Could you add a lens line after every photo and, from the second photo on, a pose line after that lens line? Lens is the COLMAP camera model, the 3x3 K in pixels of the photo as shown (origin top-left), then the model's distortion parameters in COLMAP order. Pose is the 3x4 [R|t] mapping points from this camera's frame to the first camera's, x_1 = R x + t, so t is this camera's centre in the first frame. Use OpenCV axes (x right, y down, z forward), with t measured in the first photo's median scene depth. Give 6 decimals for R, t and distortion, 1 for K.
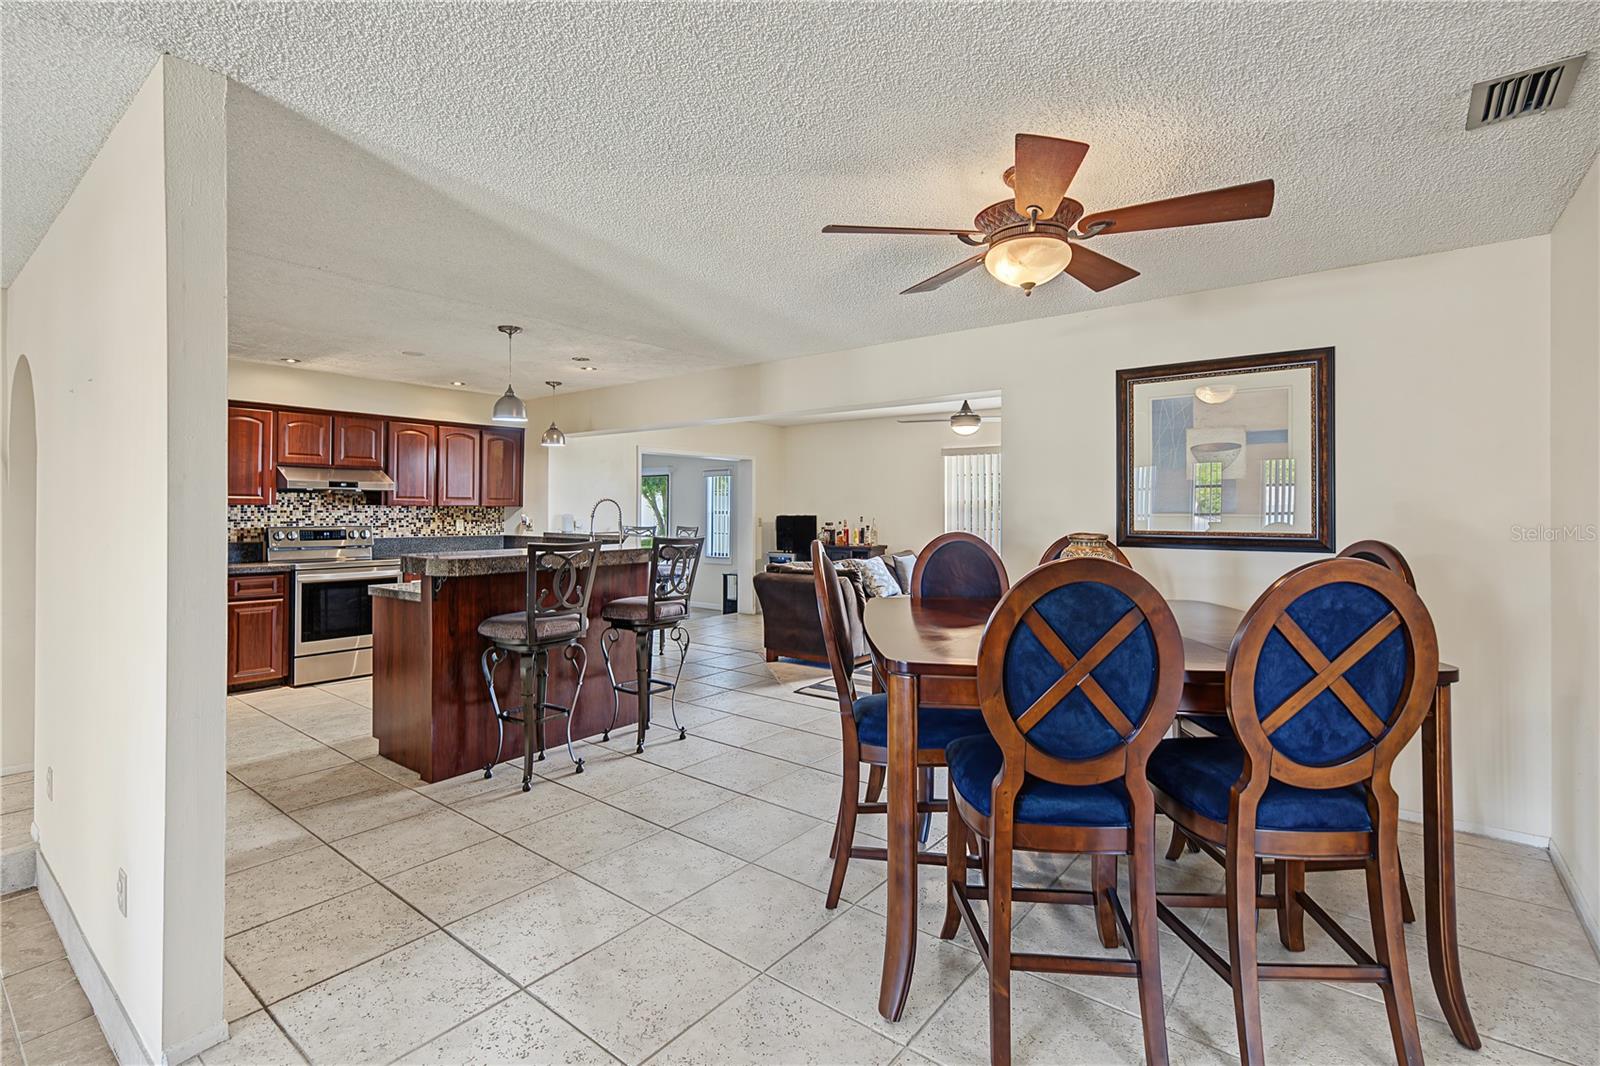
lens RADIAL K [[727.6, 0, 787.4], [0, 727.6, 503.3], [0, 0, 1]] dist [-0.000759, -0.001052]
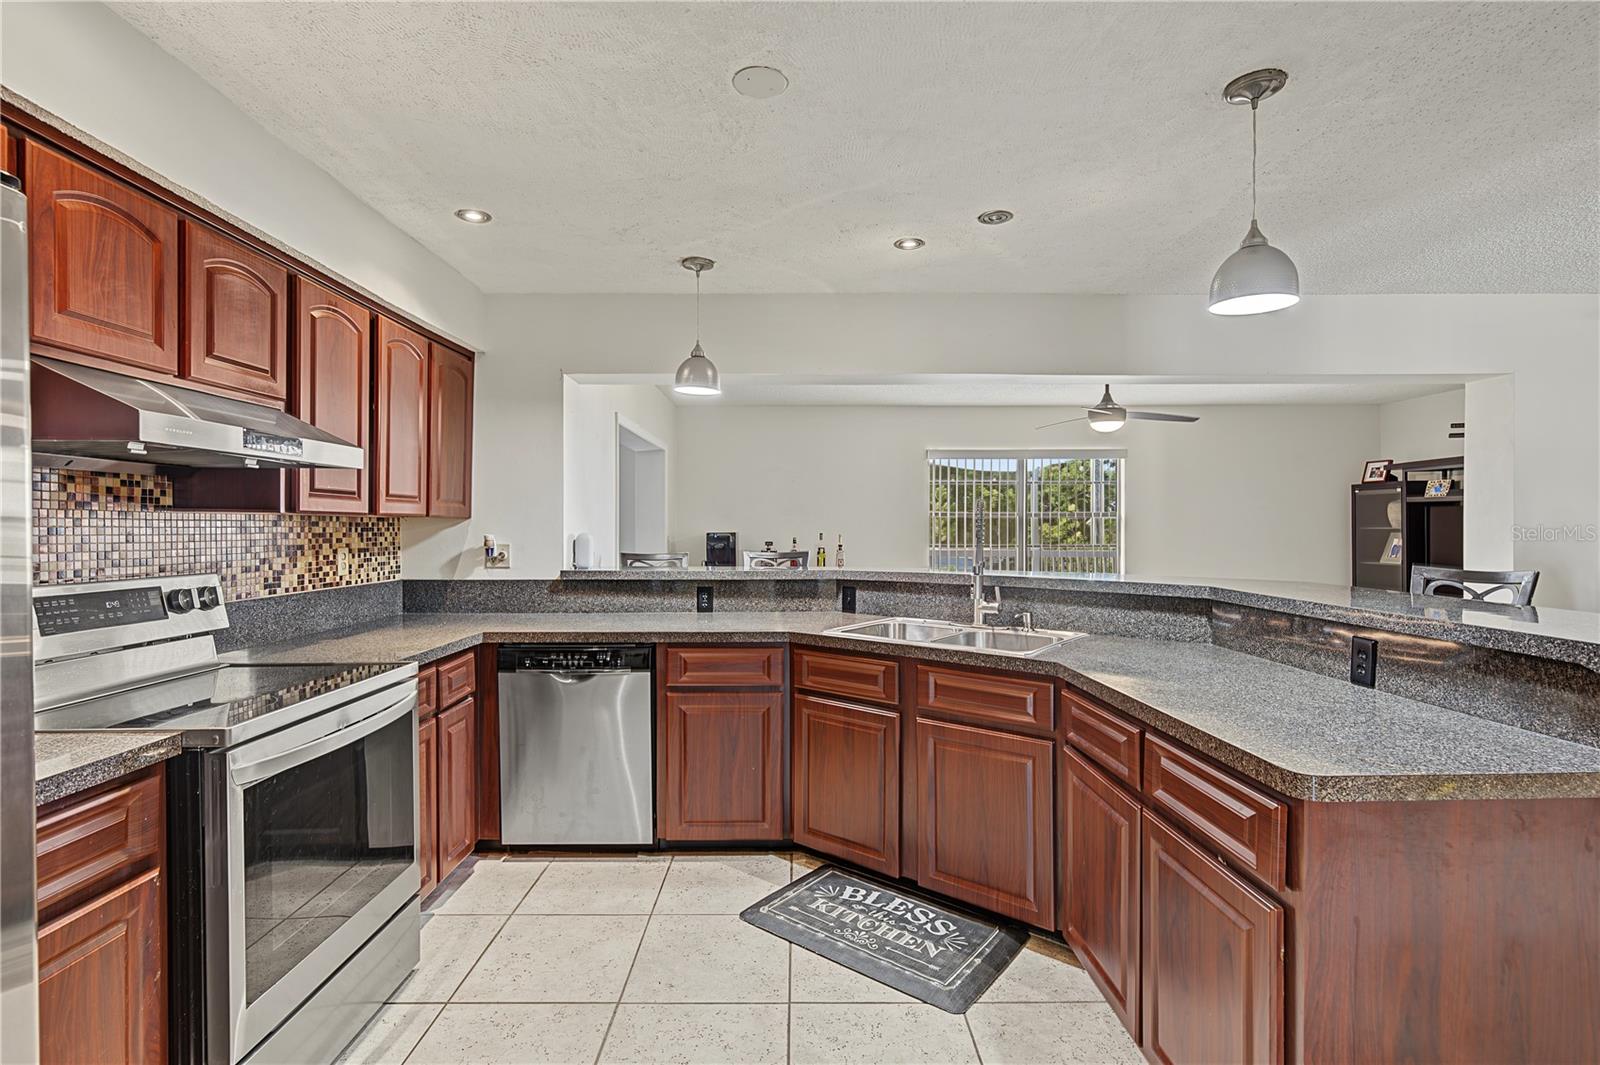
lens RADIAL K [[759.0, 0, 793.0], [0, 759.0, 532.5], [0, 0, 1]] dist [0.003679, 0.000085]
pose [[0.784877, -0.008983, 0.619586, -0.609833], [-0.001819, 0.999857, 0.016799, 0.006445], [-0.619649, -0.014312, 0.784749, 0.579831]]
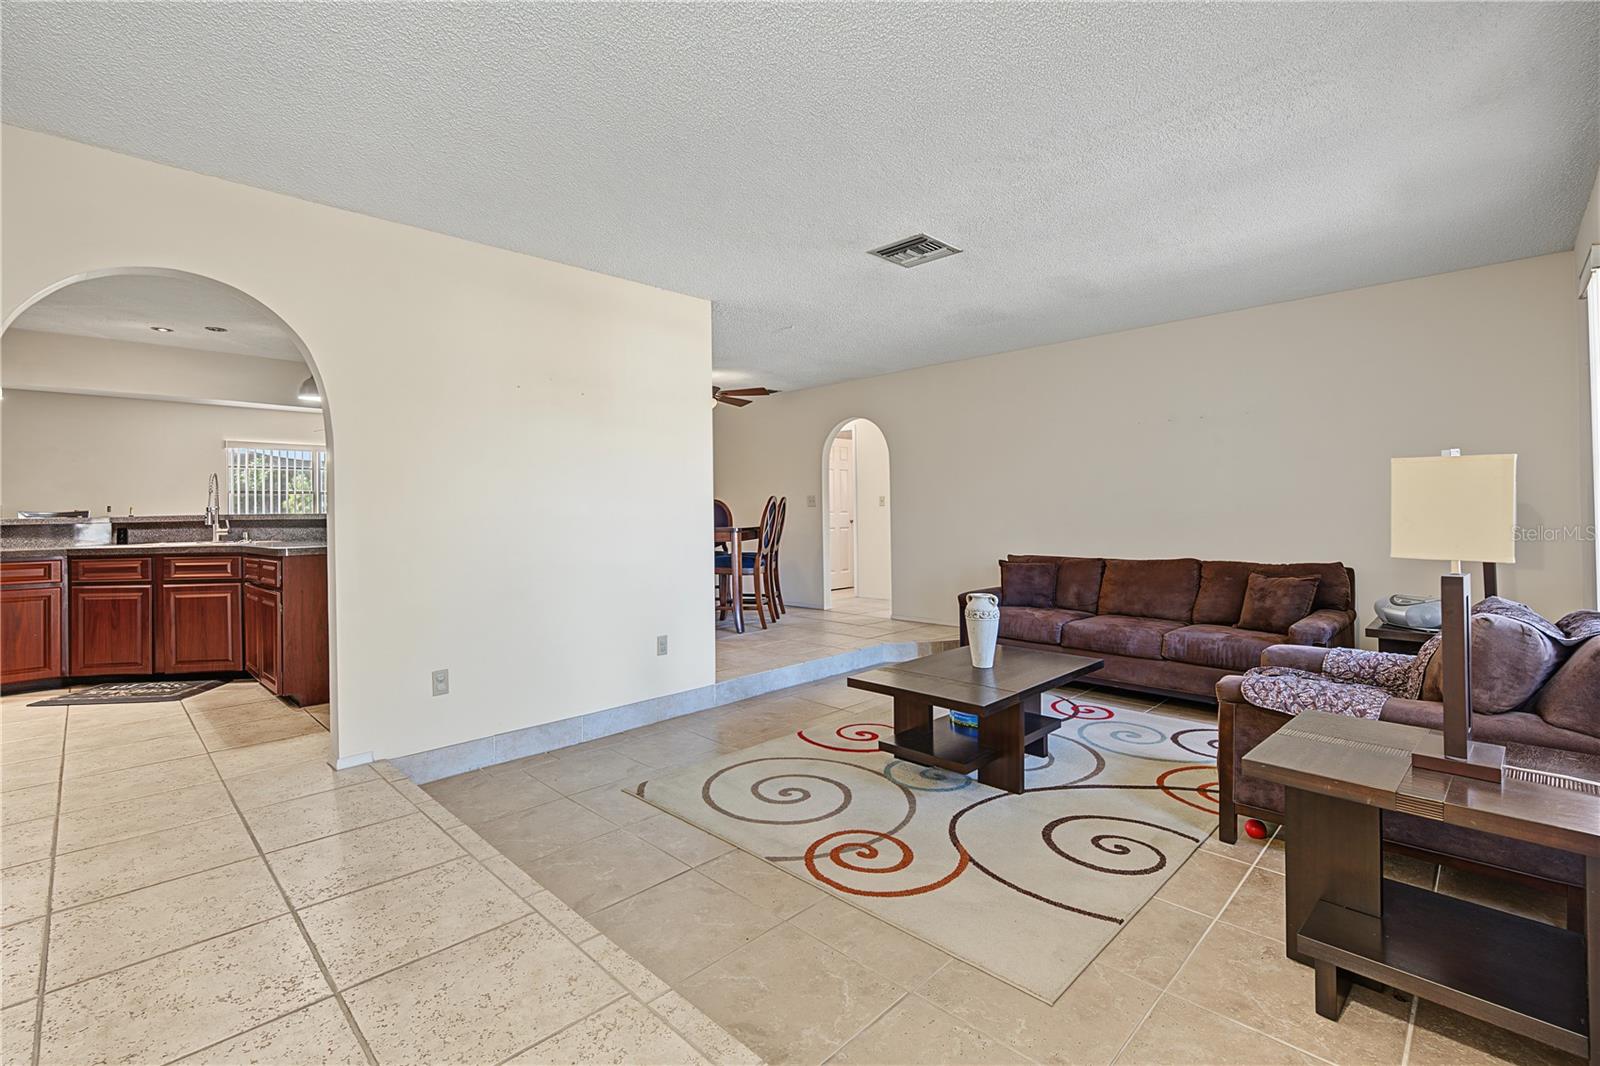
lens RADIAL K [[705.7, 0, 792.9], [0, 705.7, 508.2], [0, 0, 1]] dist [0.000996, 0.000024]
pose [[0.113291, 0.003280, 0.993556, -0.969976], [0.005972, 0.999974, -0.003982, 0.042757], [-0.993544, 0.006385, 0.113269, 0.109799]]
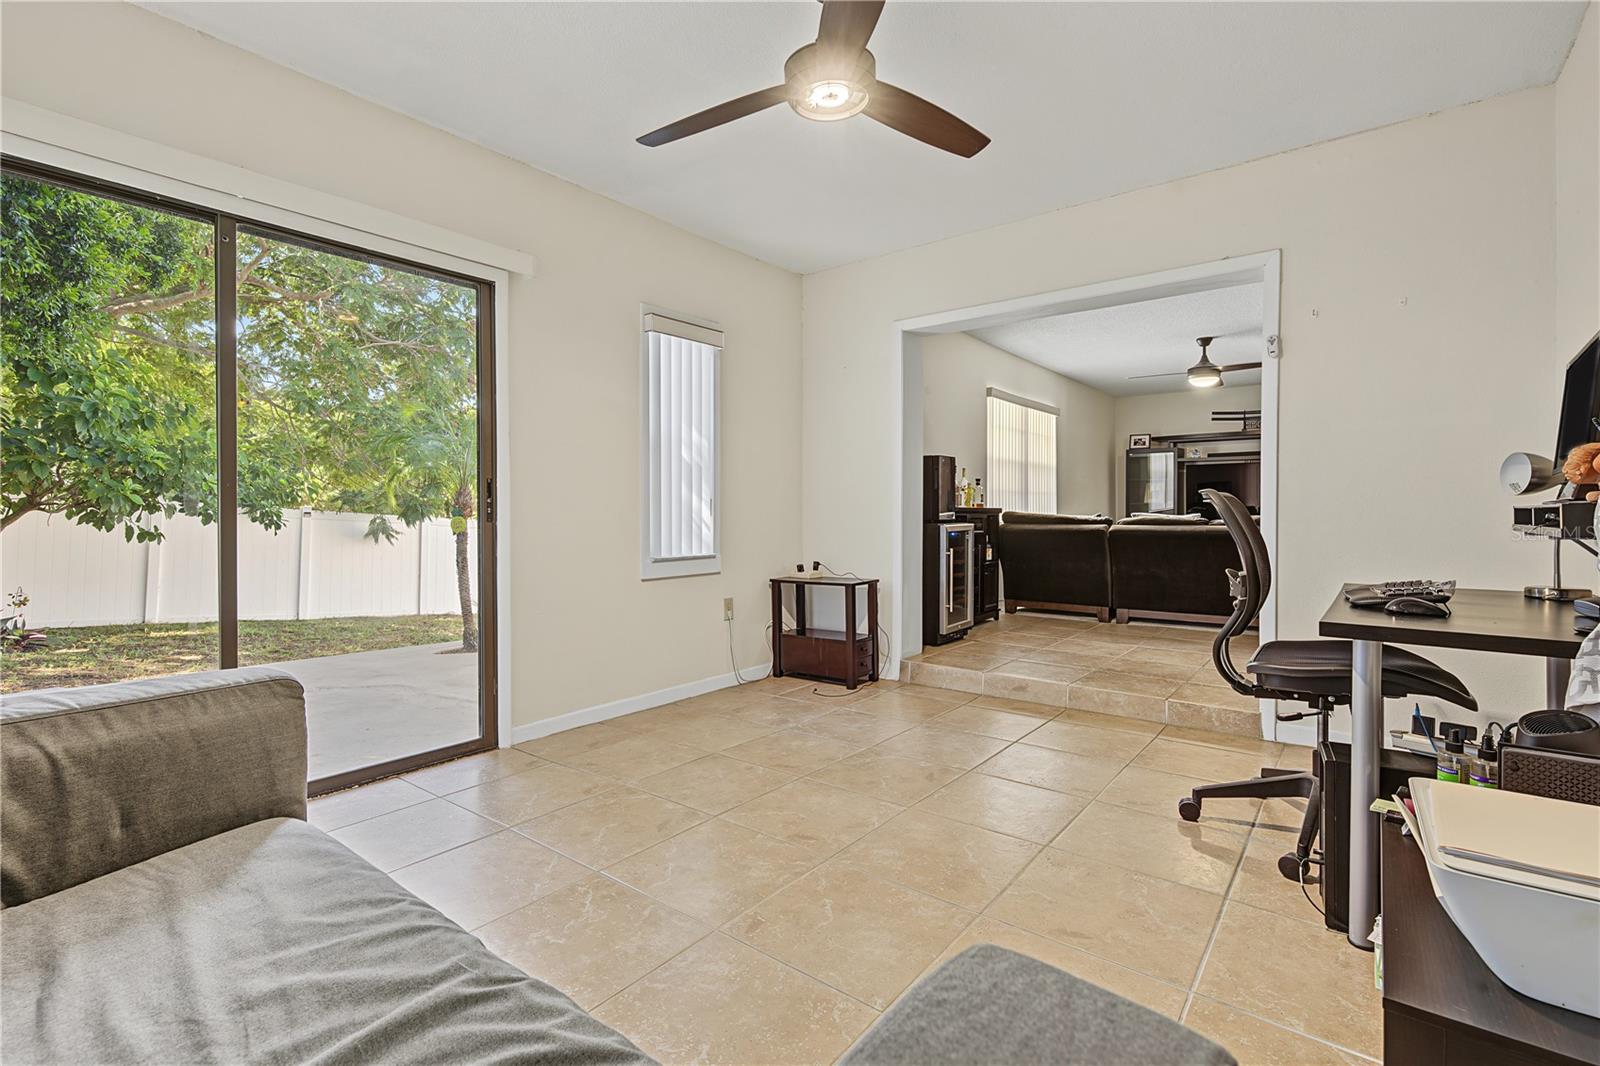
lens RADIAL K [[727.6, 0, 795.7], [0, 727.6, 521.3], [0, 0, 1]] dist [-0.000759, -0.001052]
pose [[-0.000571, -0.016366, 0.999866, -0.823165], [-0.005313, 0.999852, 0.016362, 0.084860], [-0.999986, -0.005303, -0.000658, 1.669191]]
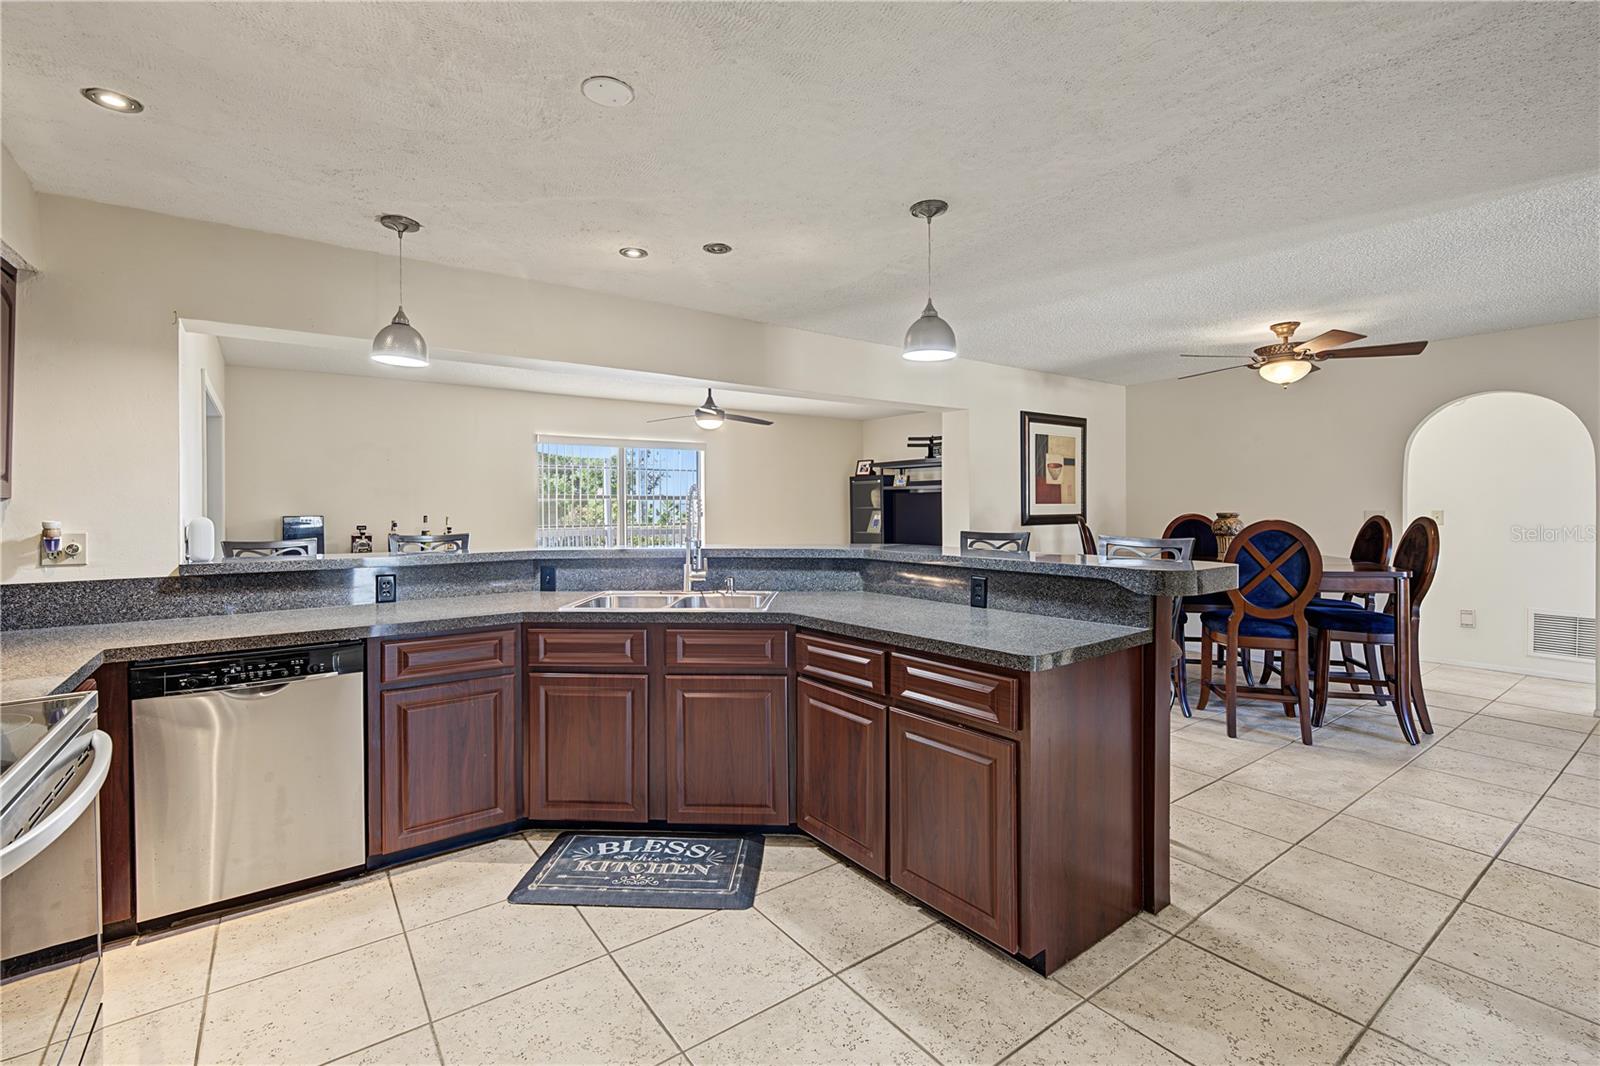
lens RADIAL K [[705.7, 0, 792.4], [0, 705.7, 511.1], [0, 0, 1]] dist [0.000996, 0.000024]
pose [[0.270303, -0.010735, 0.962715, -0.703053], [-0.001753, 0.999931, 0.011642, 0.007358], [-0.962774, -0.004835, 0.270266, 0.672251]]
